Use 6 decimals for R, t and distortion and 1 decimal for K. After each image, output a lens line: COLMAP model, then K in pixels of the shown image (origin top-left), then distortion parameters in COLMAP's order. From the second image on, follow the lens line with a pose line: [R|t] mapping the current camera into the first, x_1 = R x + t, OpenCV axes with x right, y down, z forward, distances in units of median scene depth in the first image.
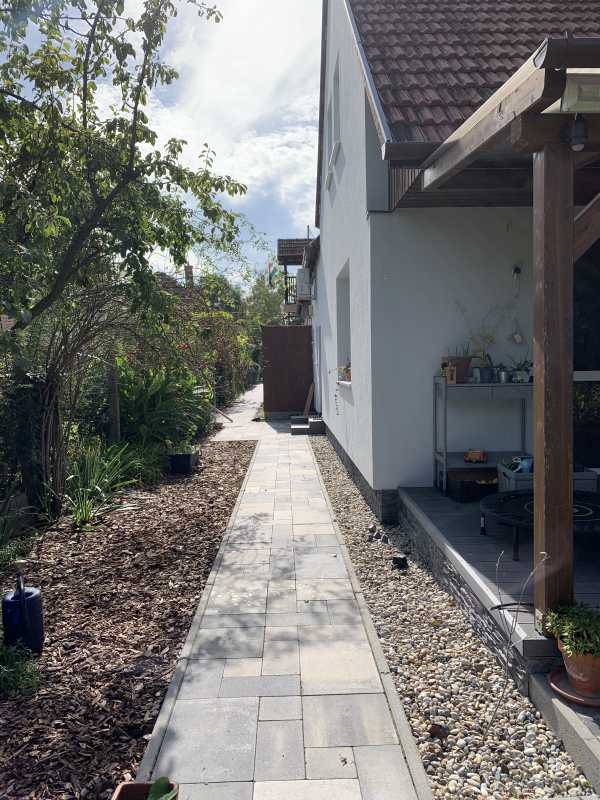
lens RADIAL K [[608.4, 0, 281.1], [0, 608.4, 397.5], [0, 0, 1]] dist [0.011194, 0.002097]
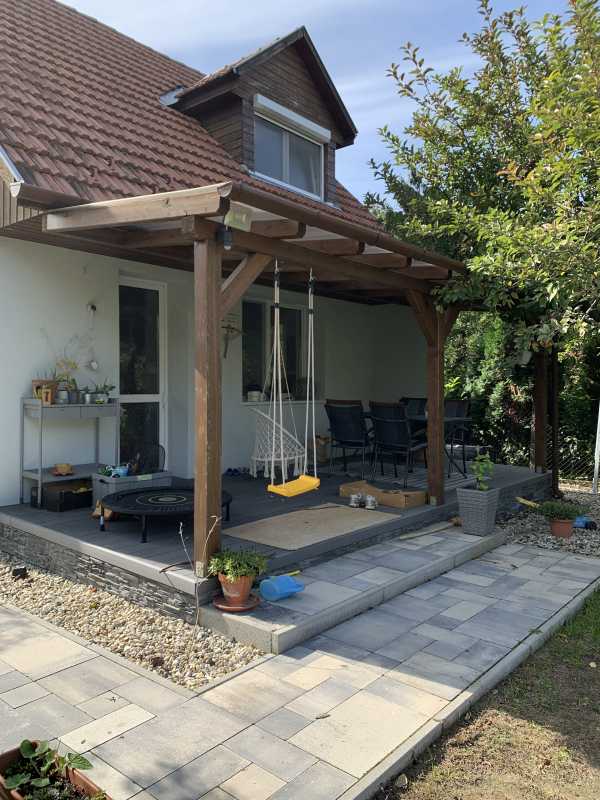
lens RADIAL K [[608.4, 0, 281.1], [0, 608.4, 397.5], [0, 0, 1]] dist [0.011194, 0.002097]
pose [[0.678039, 0.006925, 0.734993, -0.392472], [0.023125, 0.999260, -0.030747, 0.013148], [-0.734662, 0.037844, 0.677377, -0.086792]]
